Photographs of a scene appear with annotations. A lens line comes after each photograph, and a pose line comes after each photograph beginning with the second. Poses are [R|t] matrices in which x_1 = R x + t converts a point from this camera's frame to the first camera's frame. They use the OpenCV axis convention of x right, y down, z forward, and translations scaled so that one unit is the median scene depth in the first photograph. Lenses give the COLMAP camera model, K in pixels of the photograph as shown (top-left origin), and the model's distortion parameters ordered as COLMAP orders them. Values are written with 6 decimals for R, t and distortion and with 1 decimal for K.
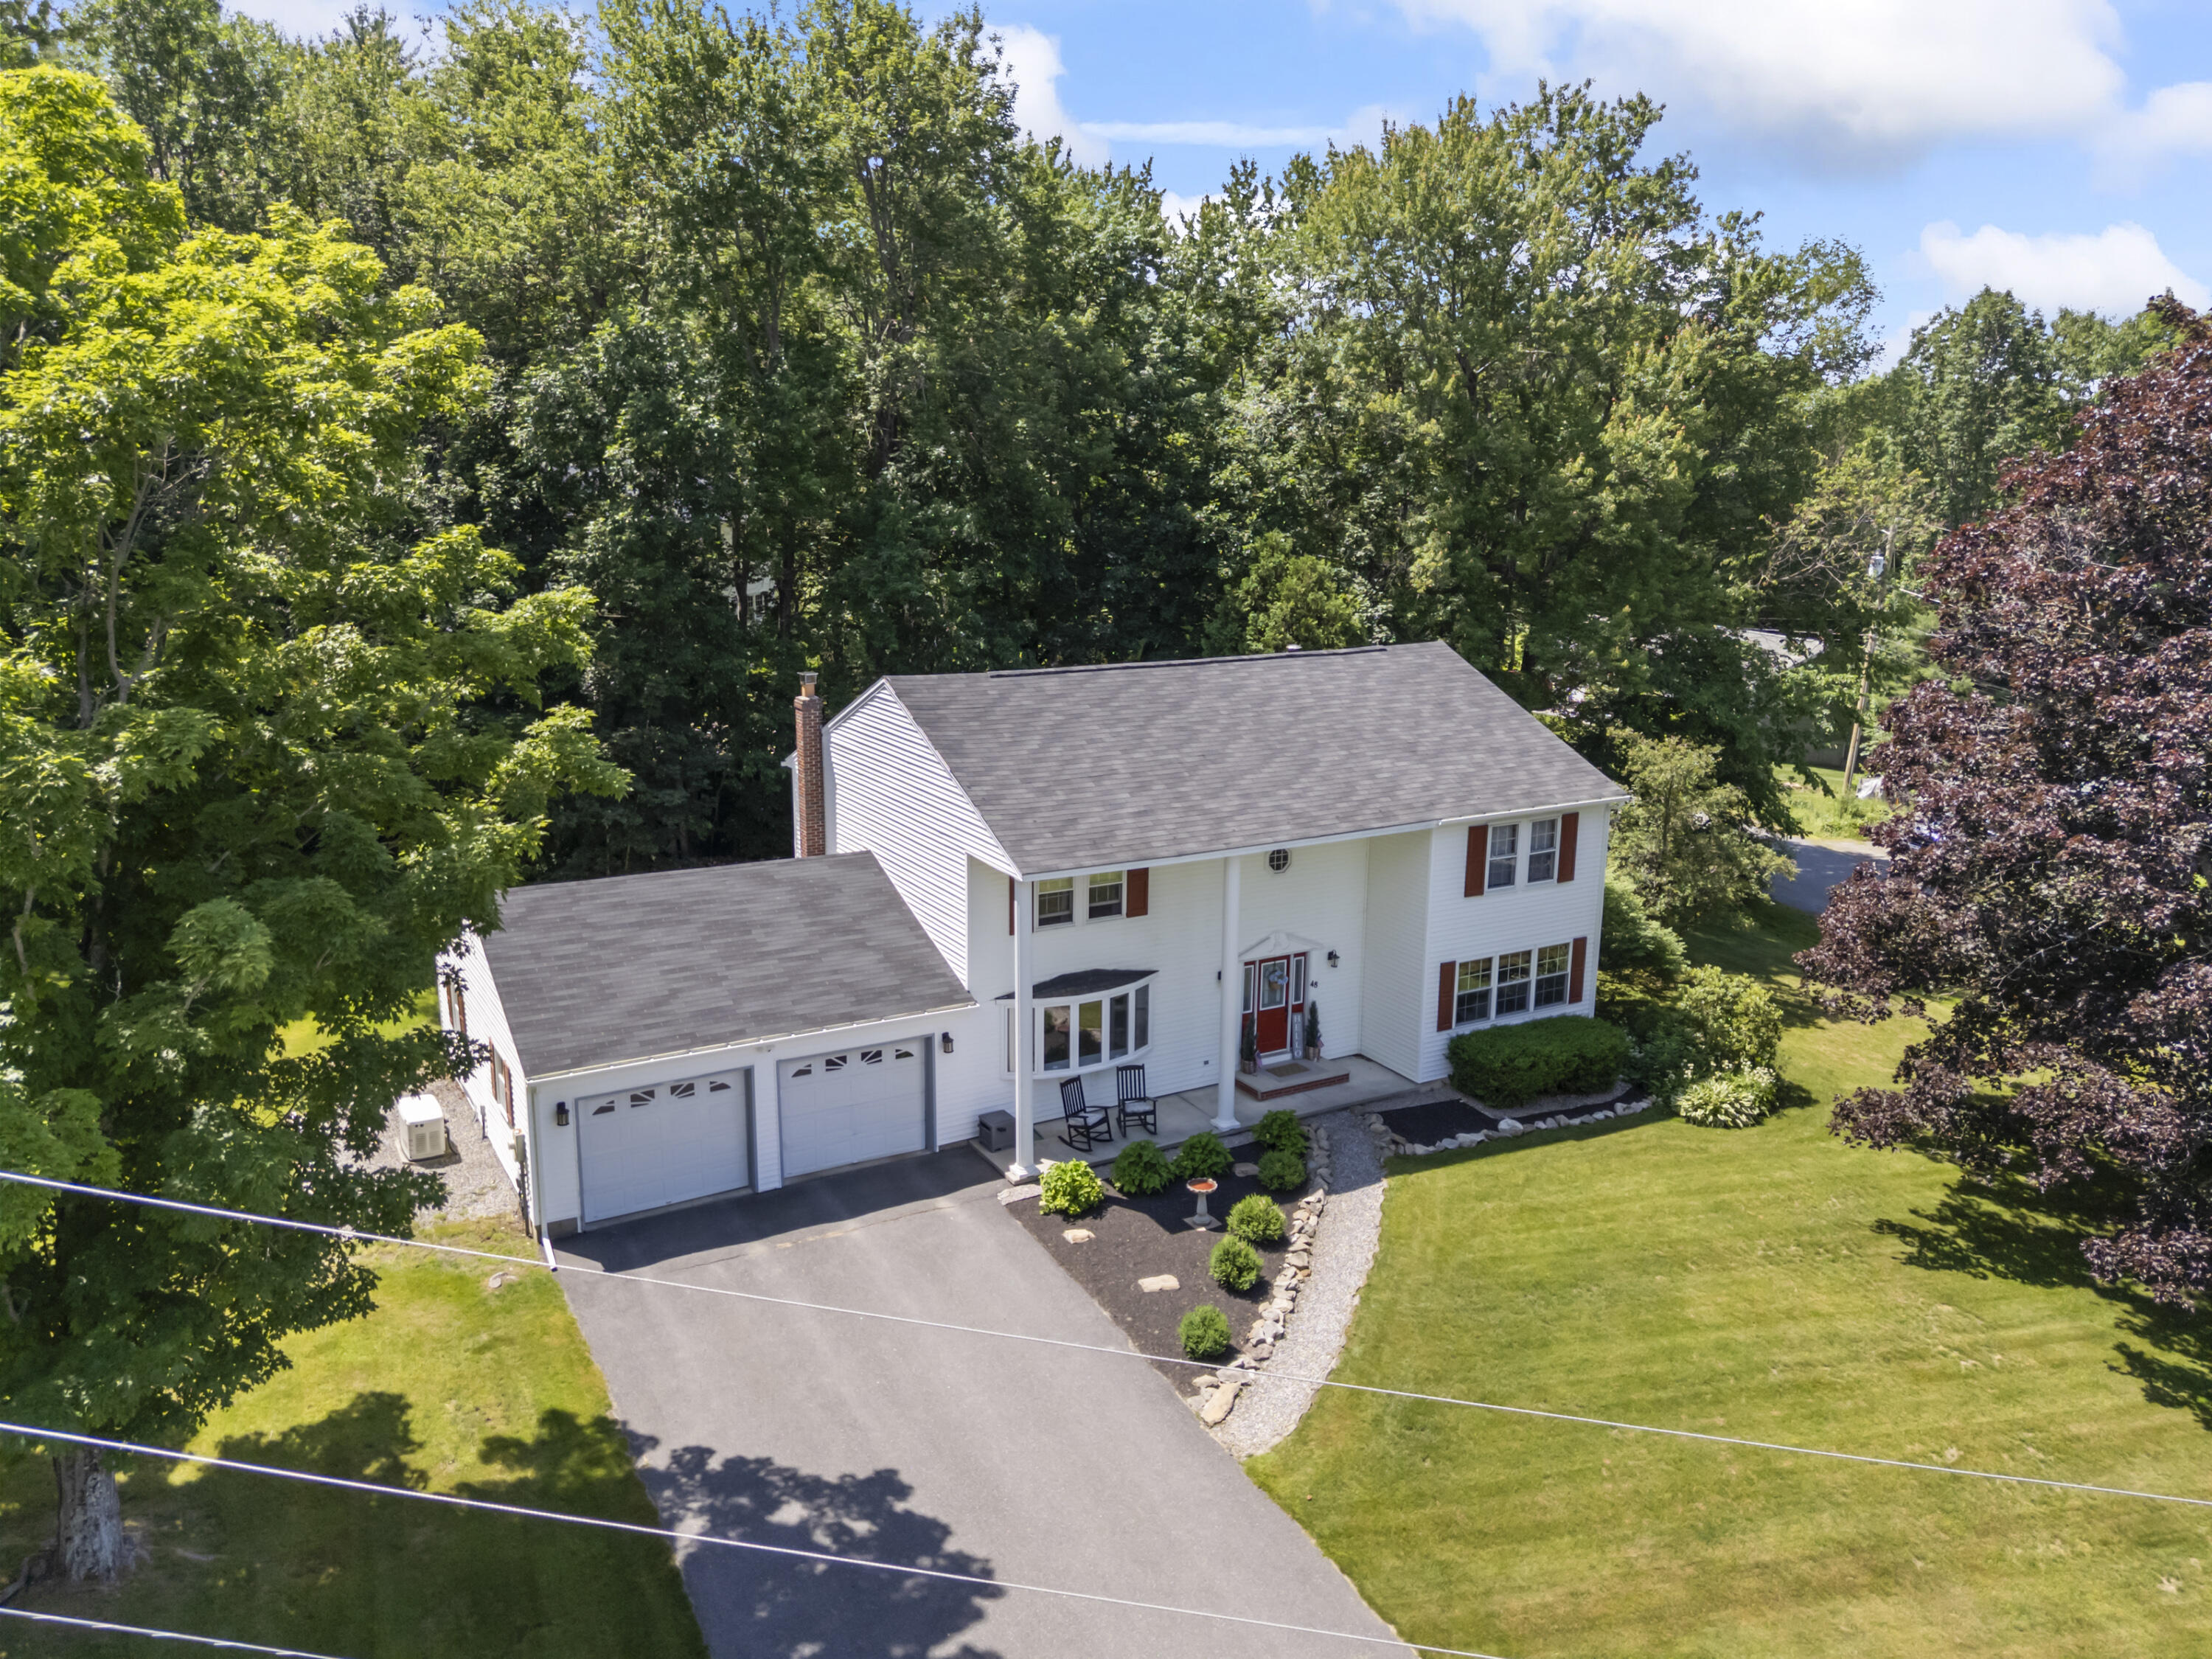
lens RADIAL K [[1610.7, 0, 1110.8], [0, 1610.7, 779.9], [0, 0, 1]] dist [0.033504, -0.003838]
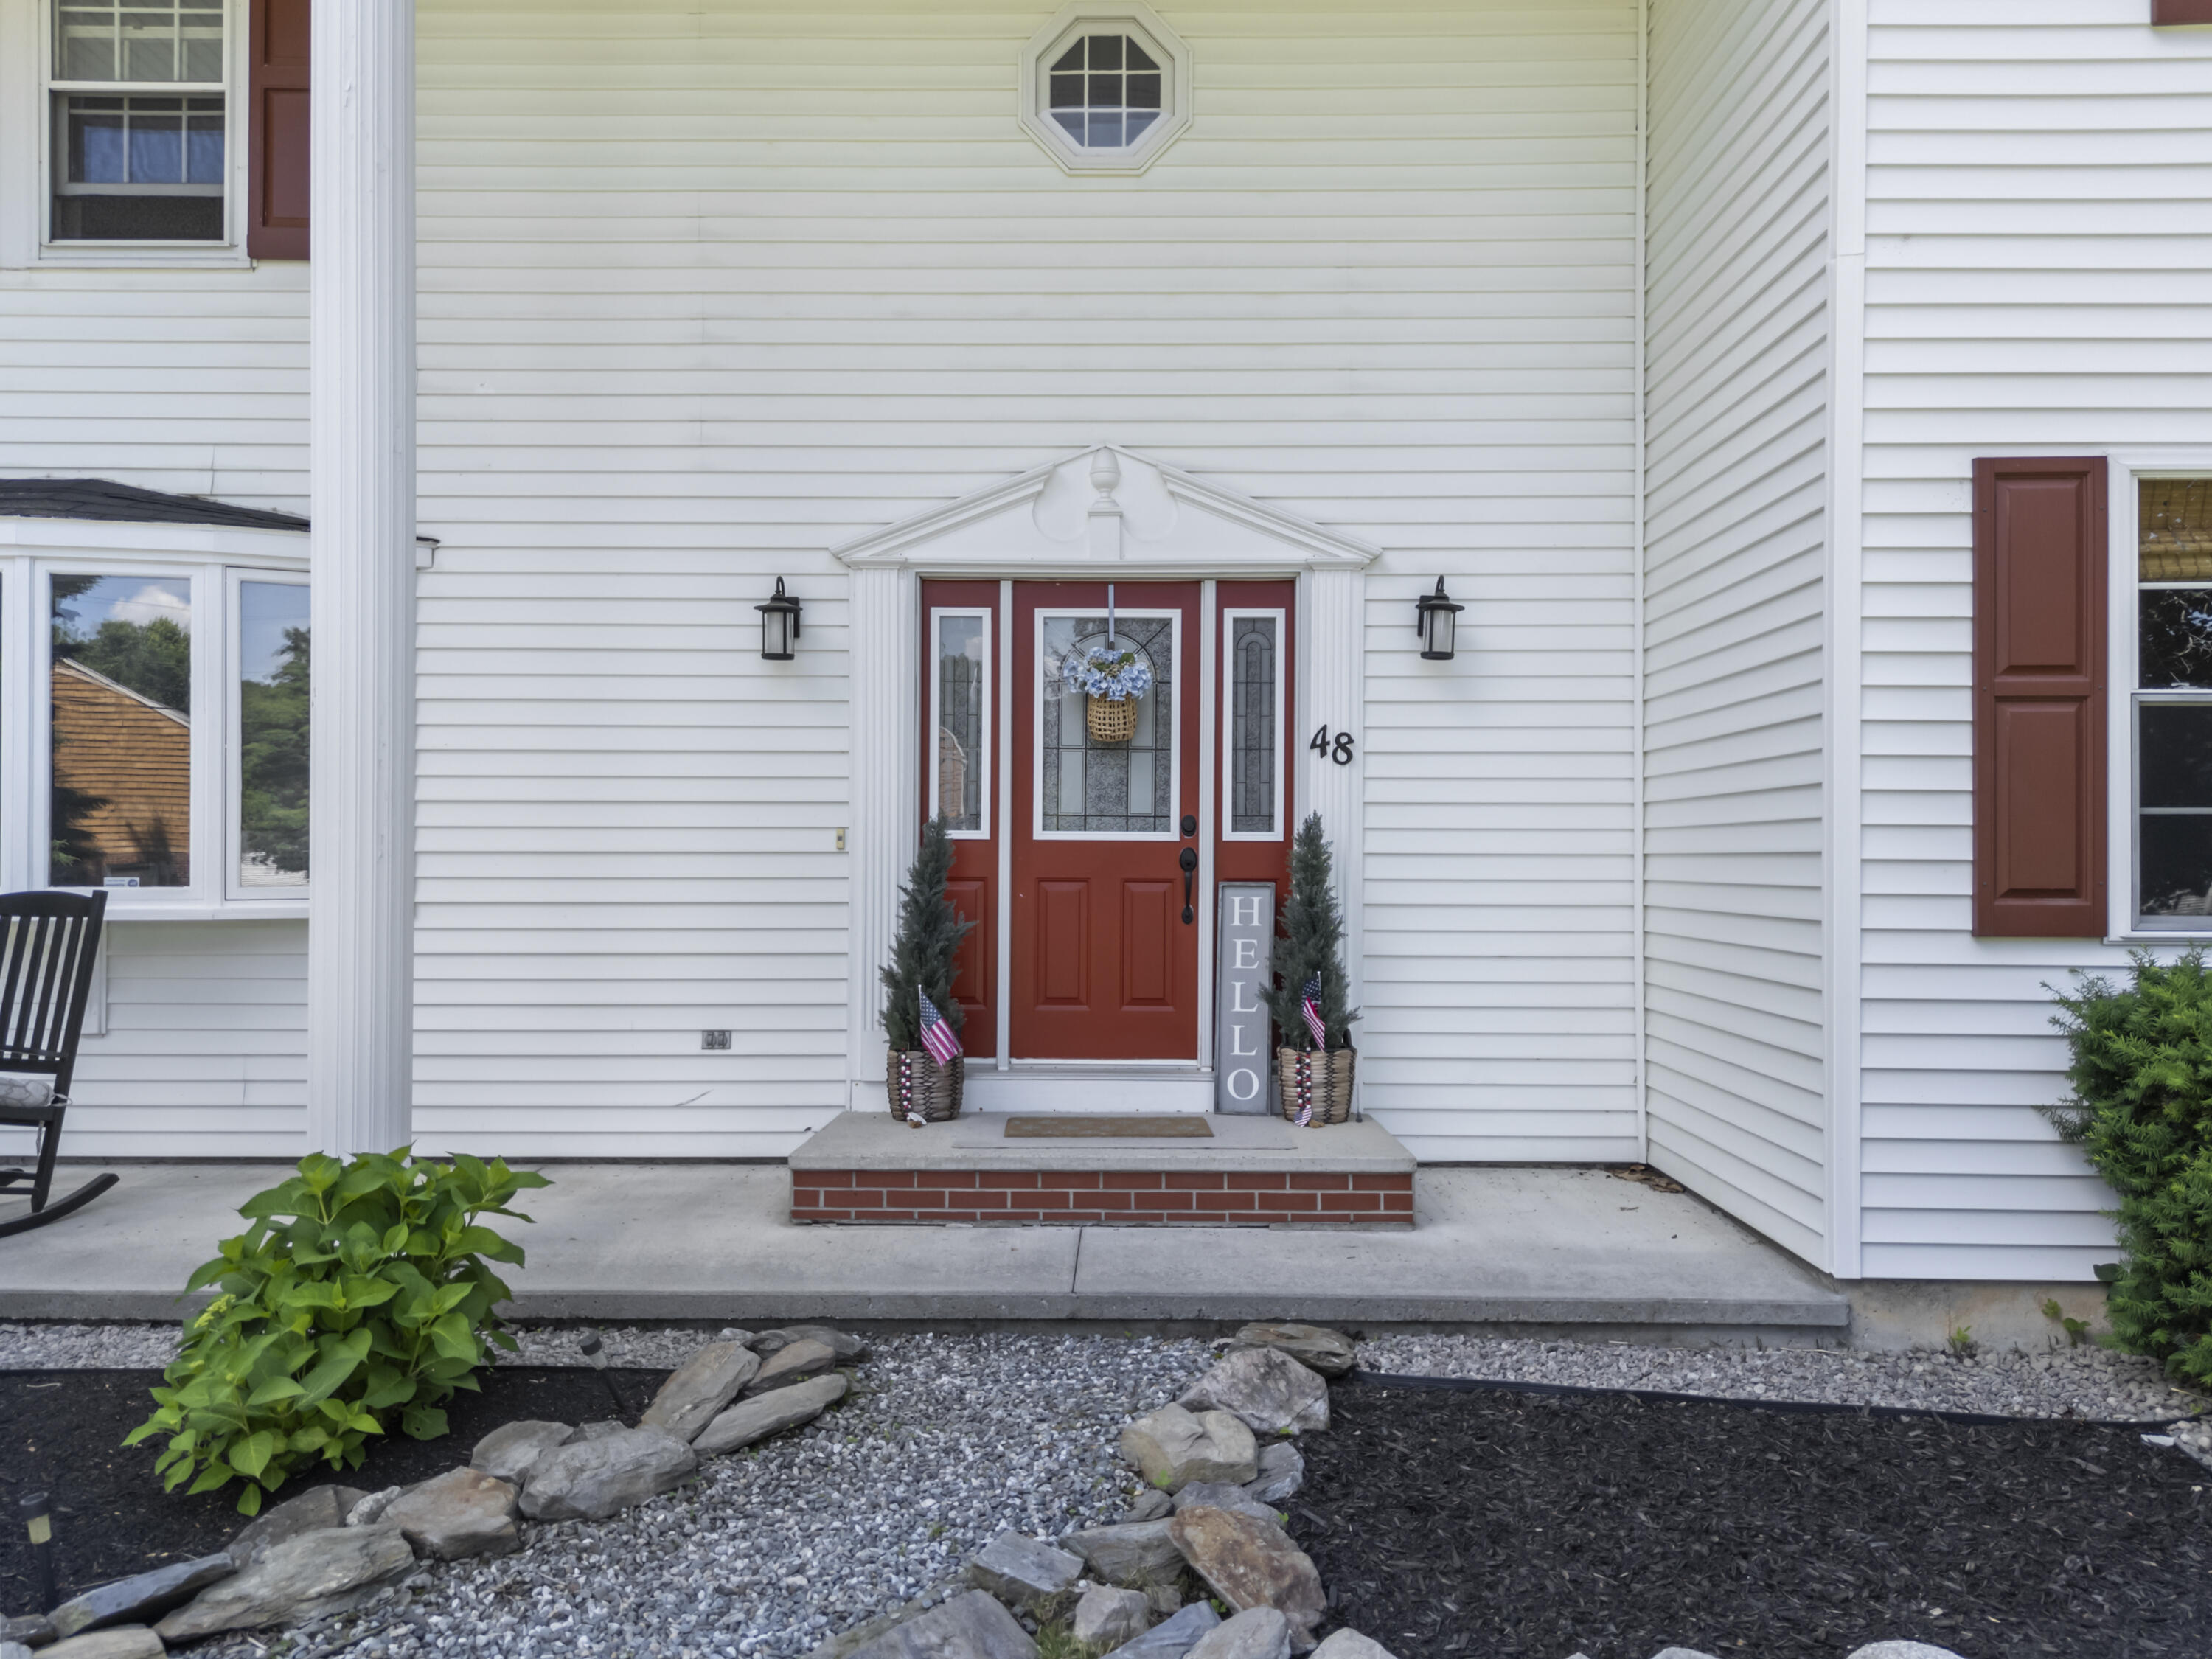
lens RADIAL K [[1656.0, 0, 1118.7], [0, 1656.0, 838.7], [0, 0, 1]] dist [0.073435, -0.068084]
pose [[0.855101, -0.015469, -0.518231, 0.241709], [-0.099562, 0.976052, -0.193415, 0.207723], [0.508813, 0.216985, 0.833083, 0.931836]]
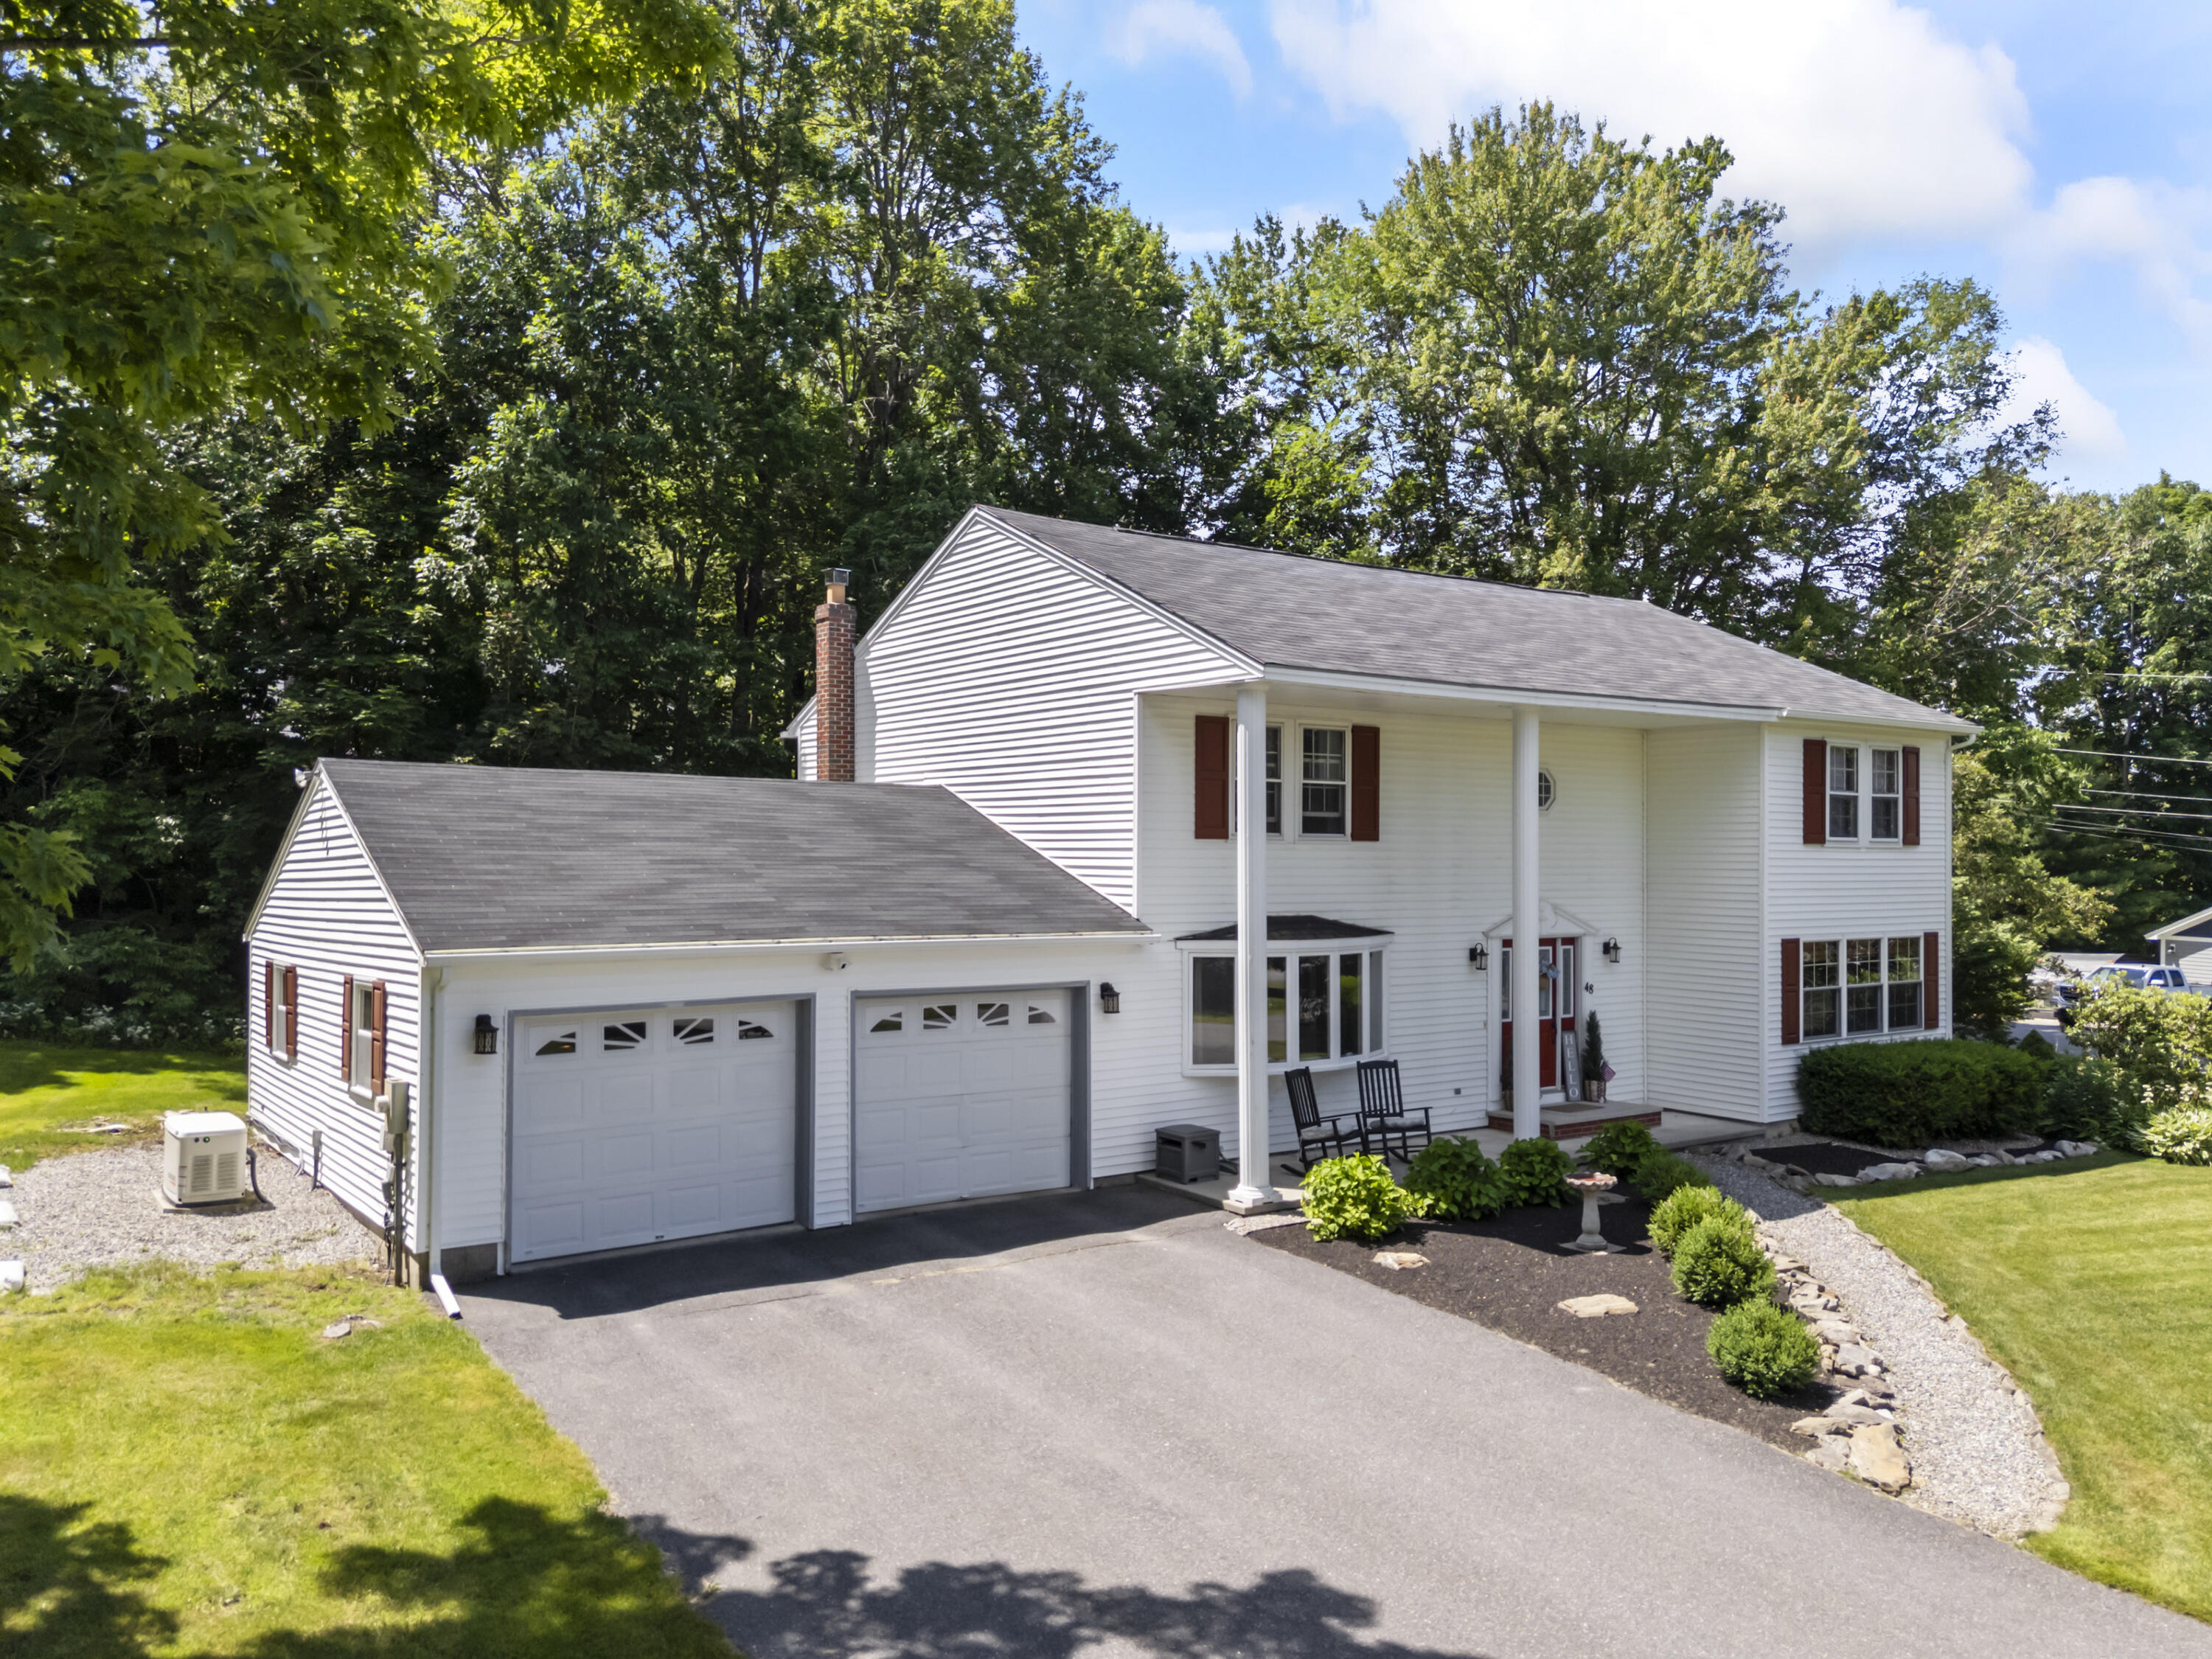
lens RADIAL K [[1602.4, 0, 1092.6], [0, 1602.4, 822.2], [0, 0, 1]] dist [0.046871, -0.053112]
pose [[0.996227, -0.006472, 0.086541, -0.161247], [0.025535, 0.974931, -0.221038, 0.232920], [-0.082941, 0.222414, 0.971418, 0.390855]]
